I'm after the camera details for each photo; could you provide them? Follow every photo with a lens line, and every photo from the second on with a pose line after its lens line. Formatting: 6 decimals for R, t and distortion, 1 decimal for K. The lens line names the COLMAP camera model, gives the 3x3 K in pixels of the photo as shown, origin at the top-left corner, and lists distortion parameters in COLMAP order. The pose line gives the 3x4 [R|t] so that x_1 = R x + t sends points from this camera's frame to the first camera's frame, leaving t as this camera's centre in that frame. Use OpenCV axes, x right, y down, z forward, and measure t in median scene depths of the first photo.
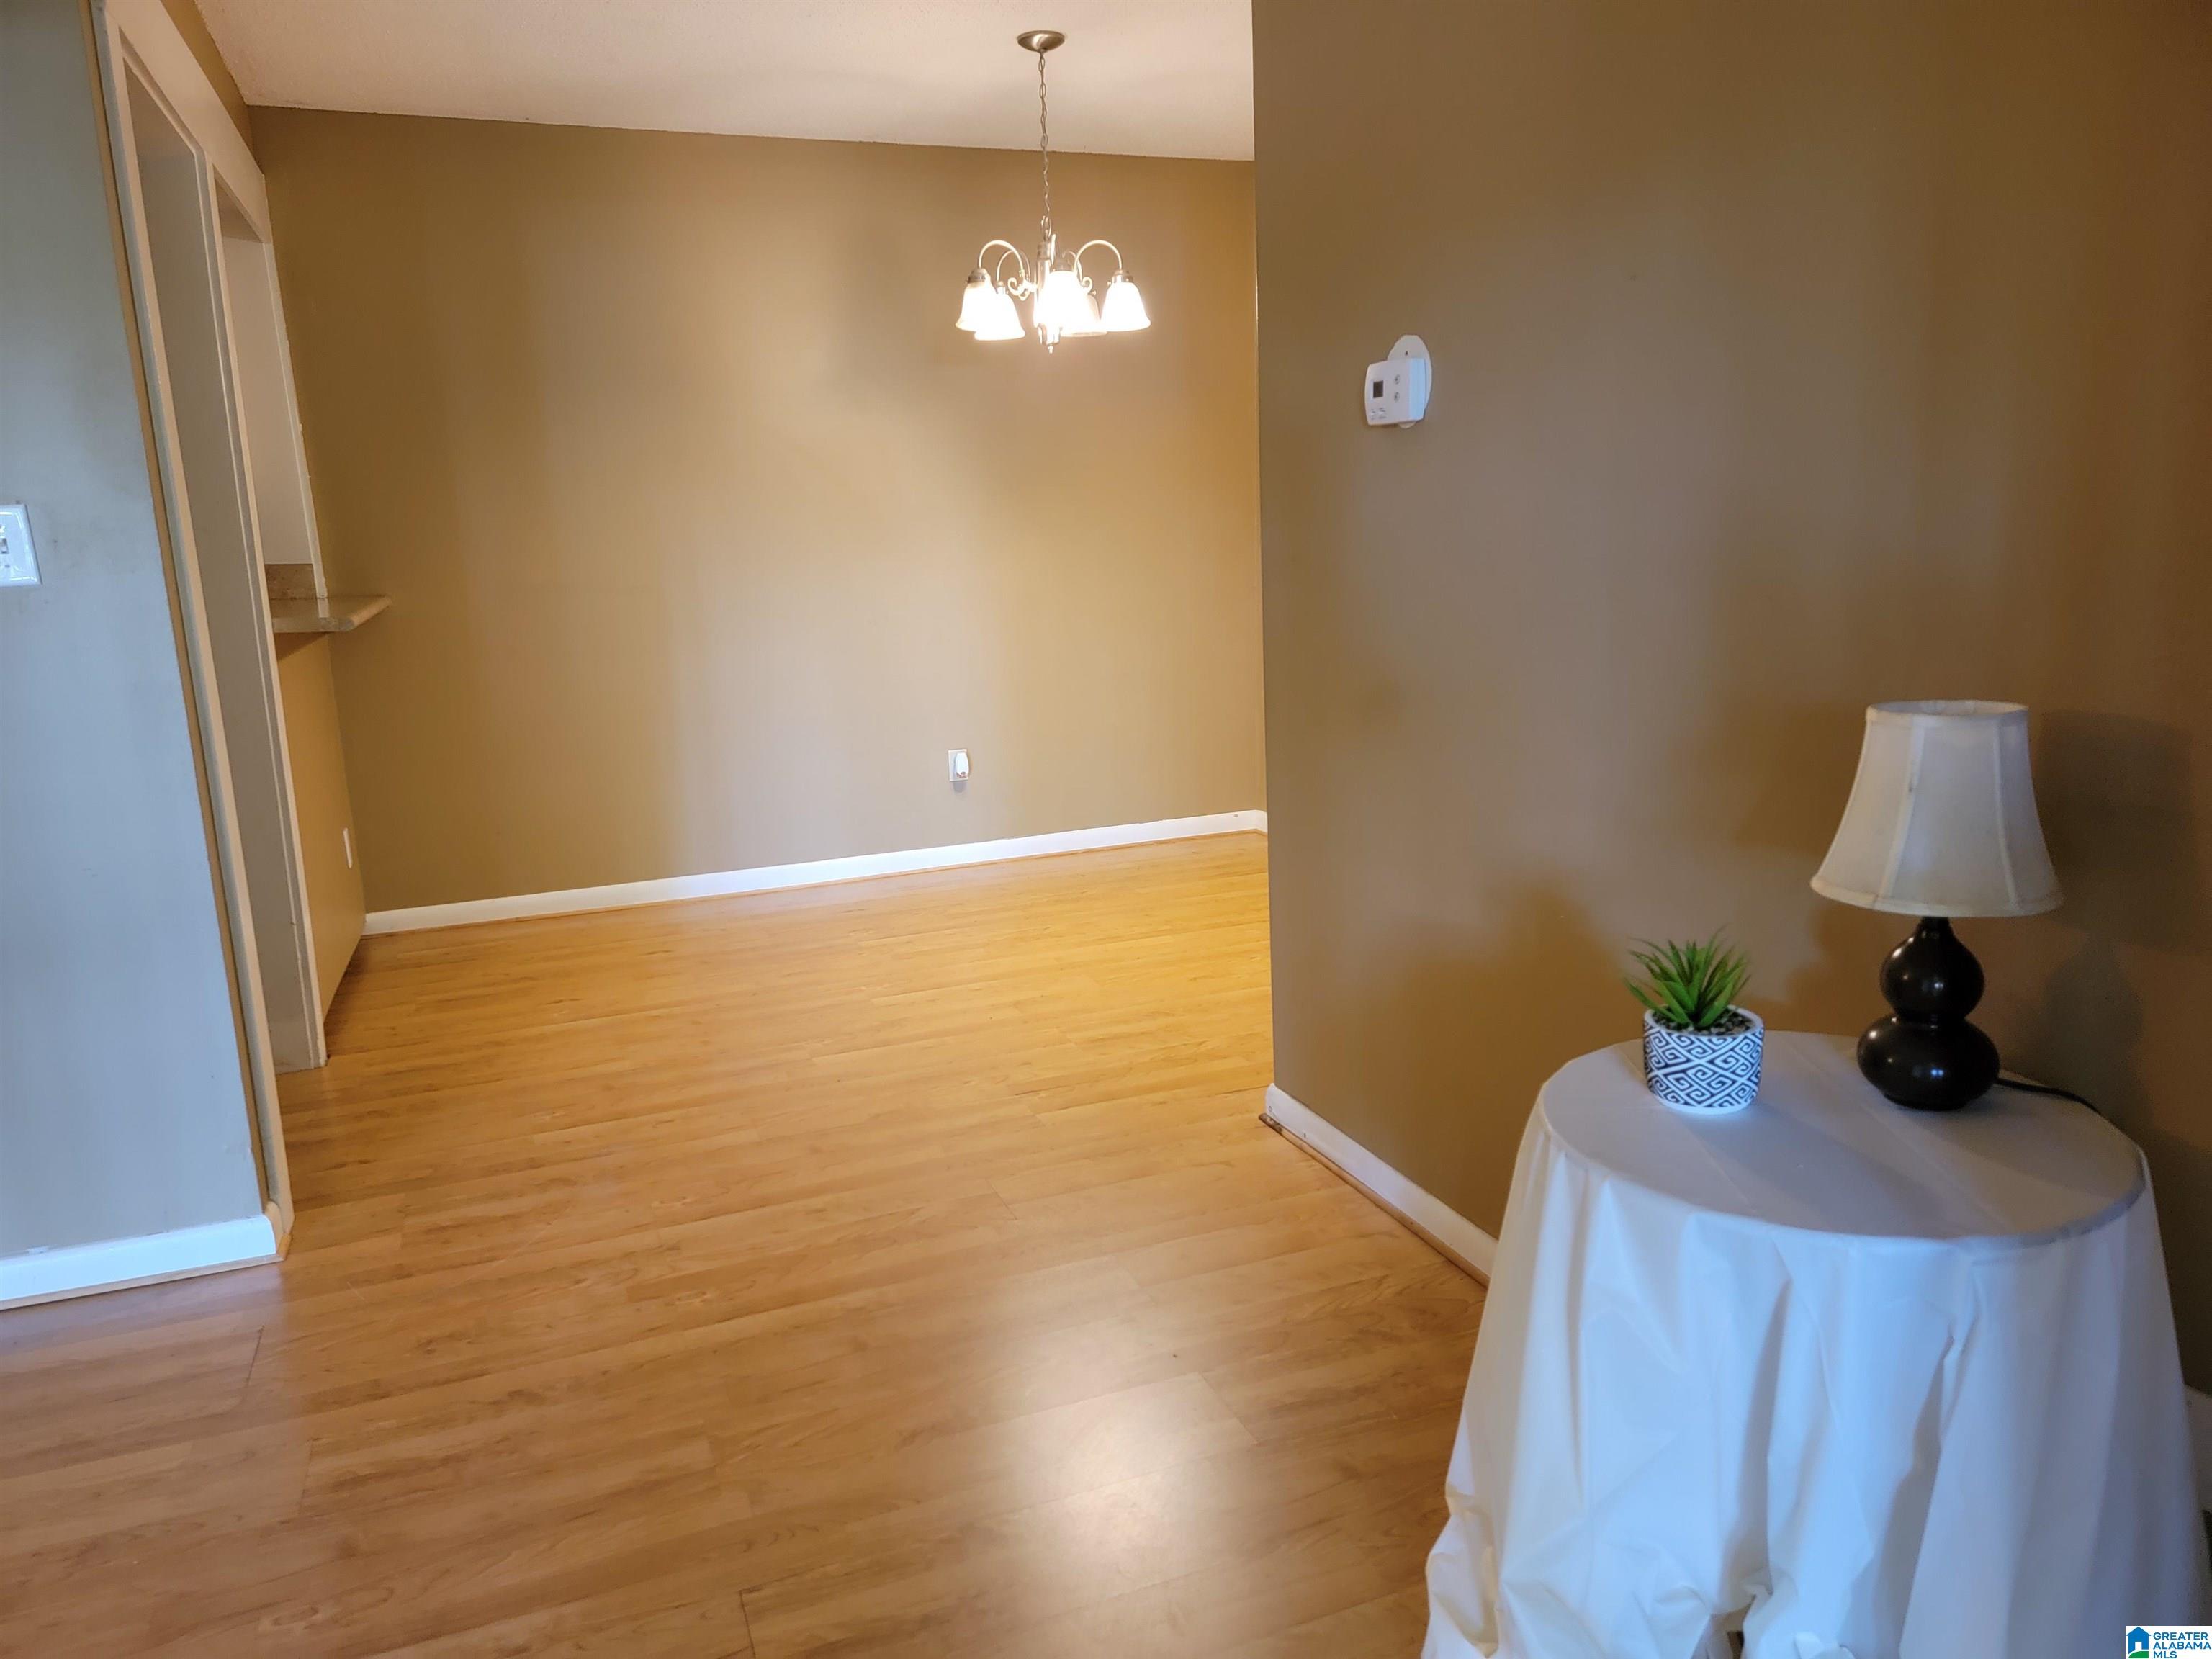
lens RADIAL K [[1534.7, 0, 1104.6], [0, 1534.7, 836.2], [0, 0, 1]] dist [0.002264, 0.039225]
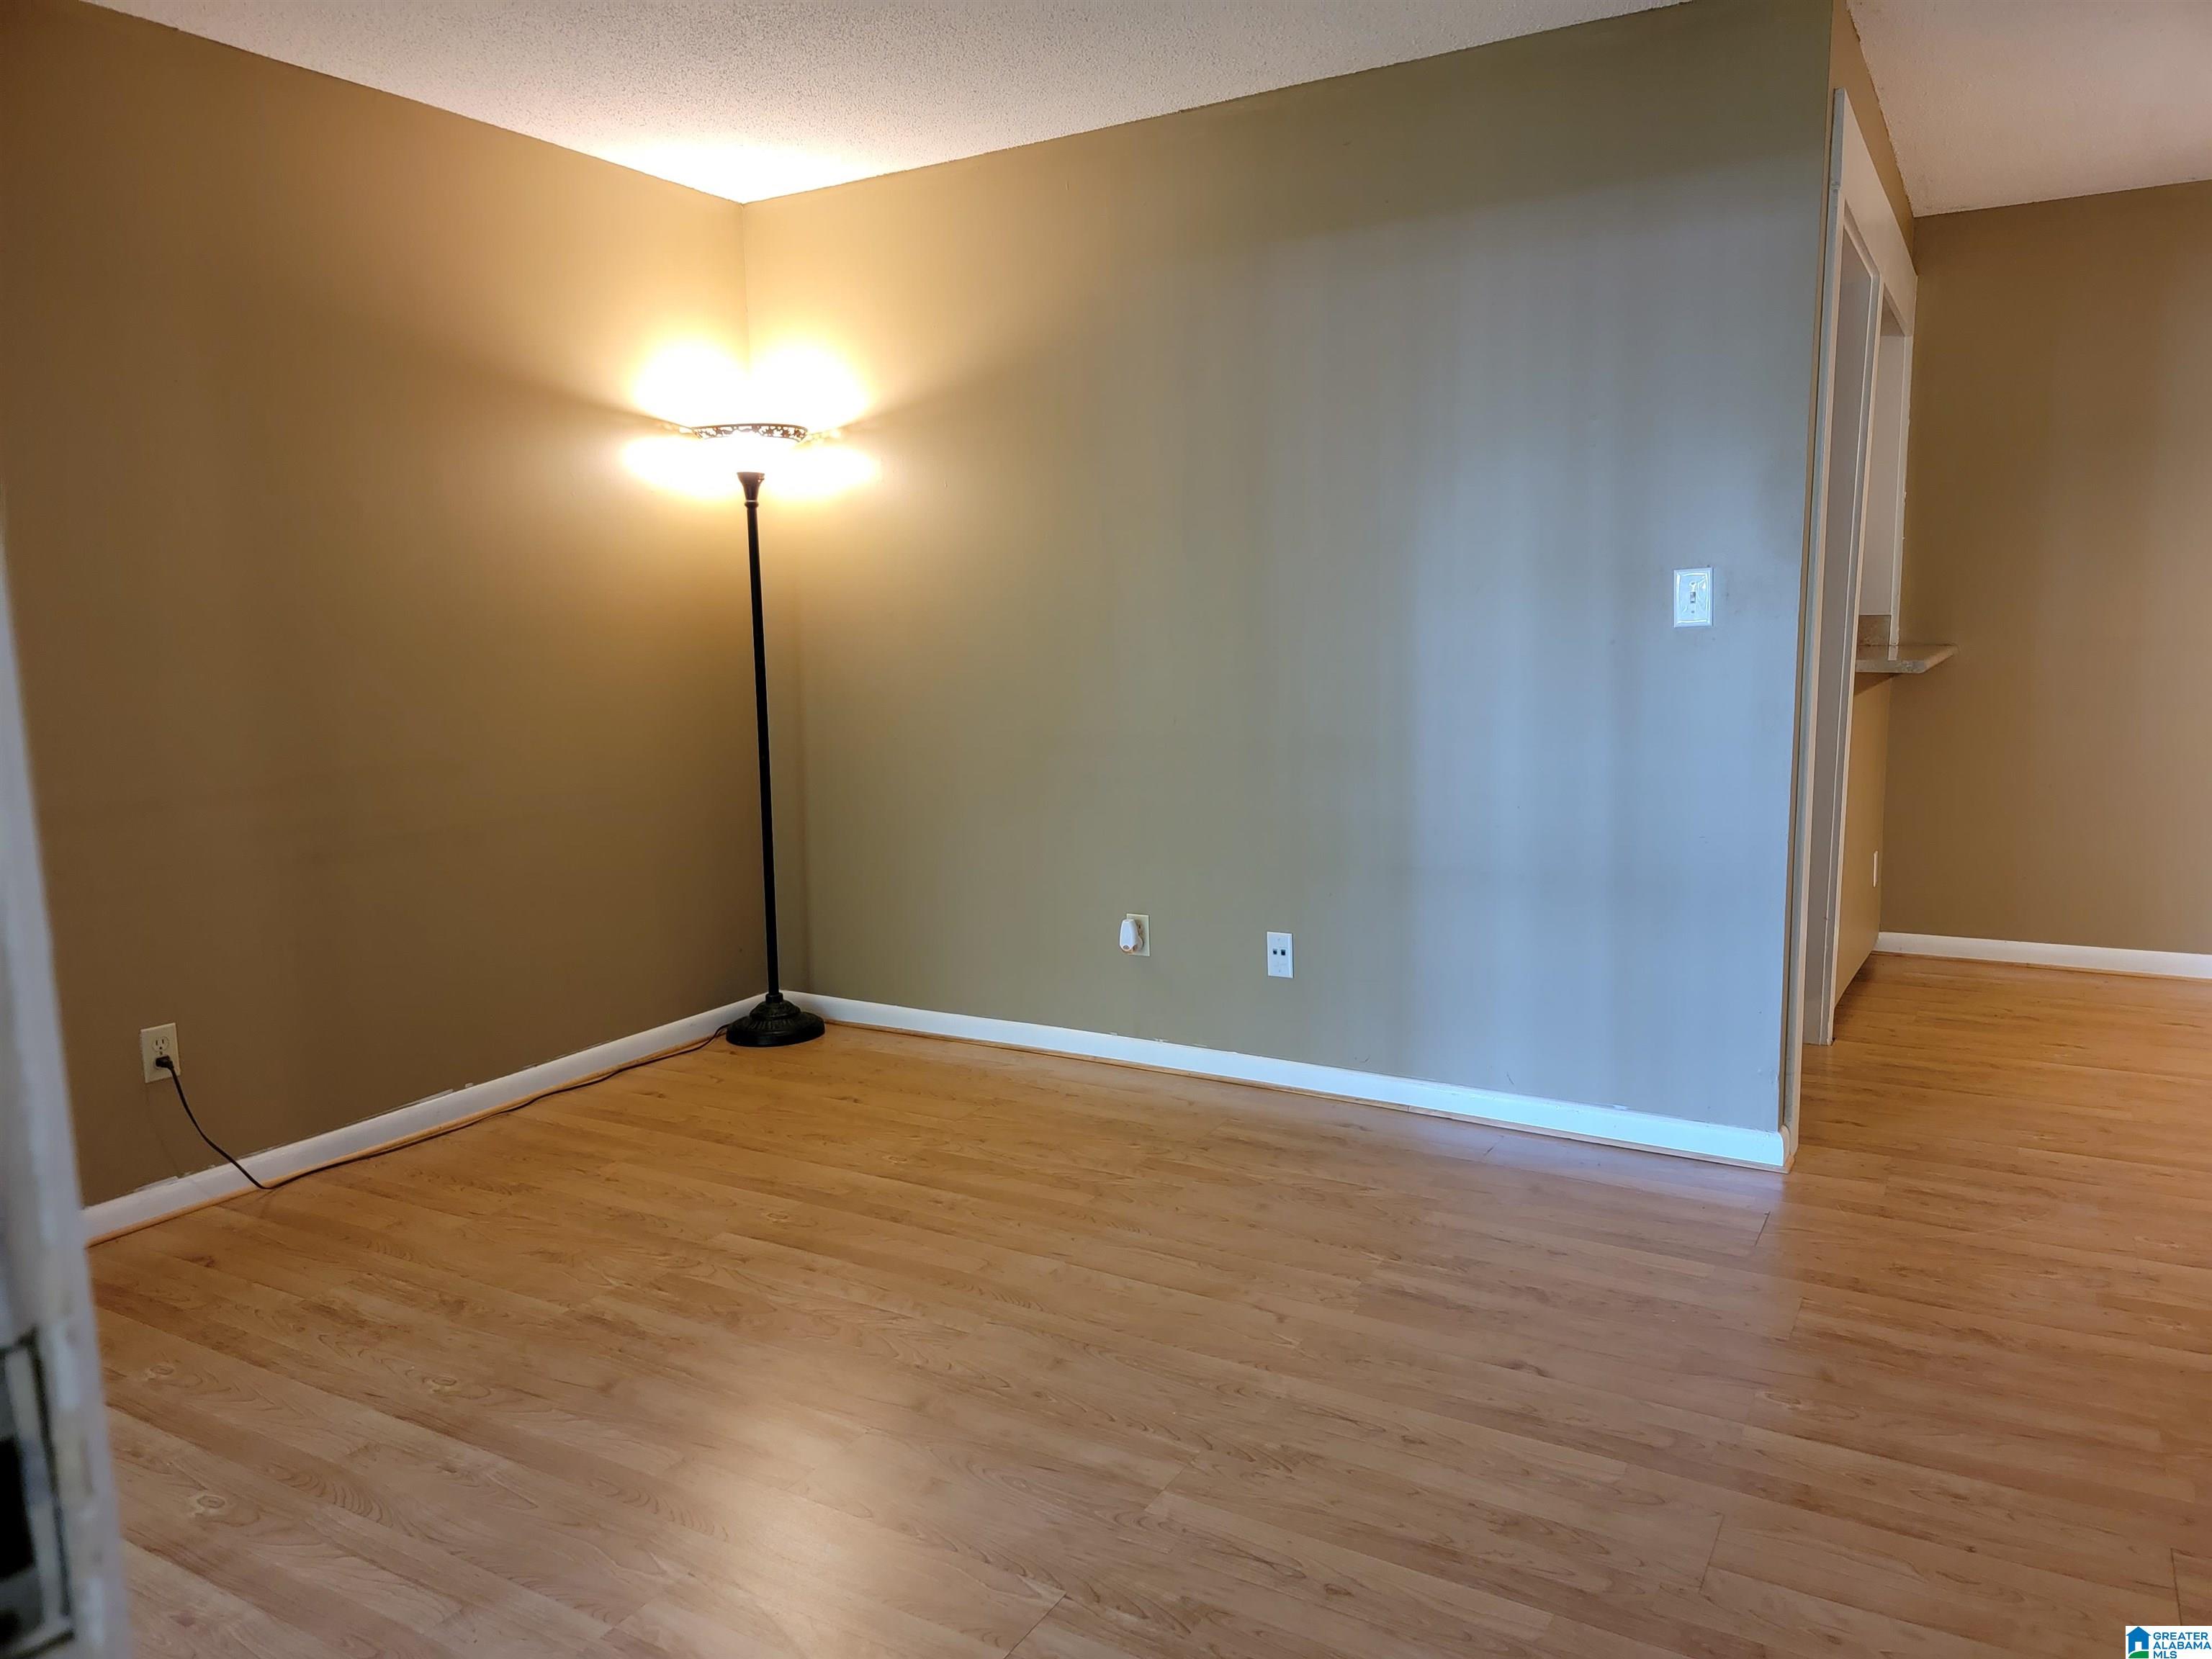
lens RADIAL K [[1547.0, 0, 1097.6], [0, 1547.0, 829.1], [0, 0, 1]] dist [0.063601, -0.058421]
pose [[0.612465, 0.128197, -0.780033, 0.064765], [-0.161662, 0.986220, 0.035150, 0.045730], [0.773790, 0.104574, 0.624750, -0.217947]]
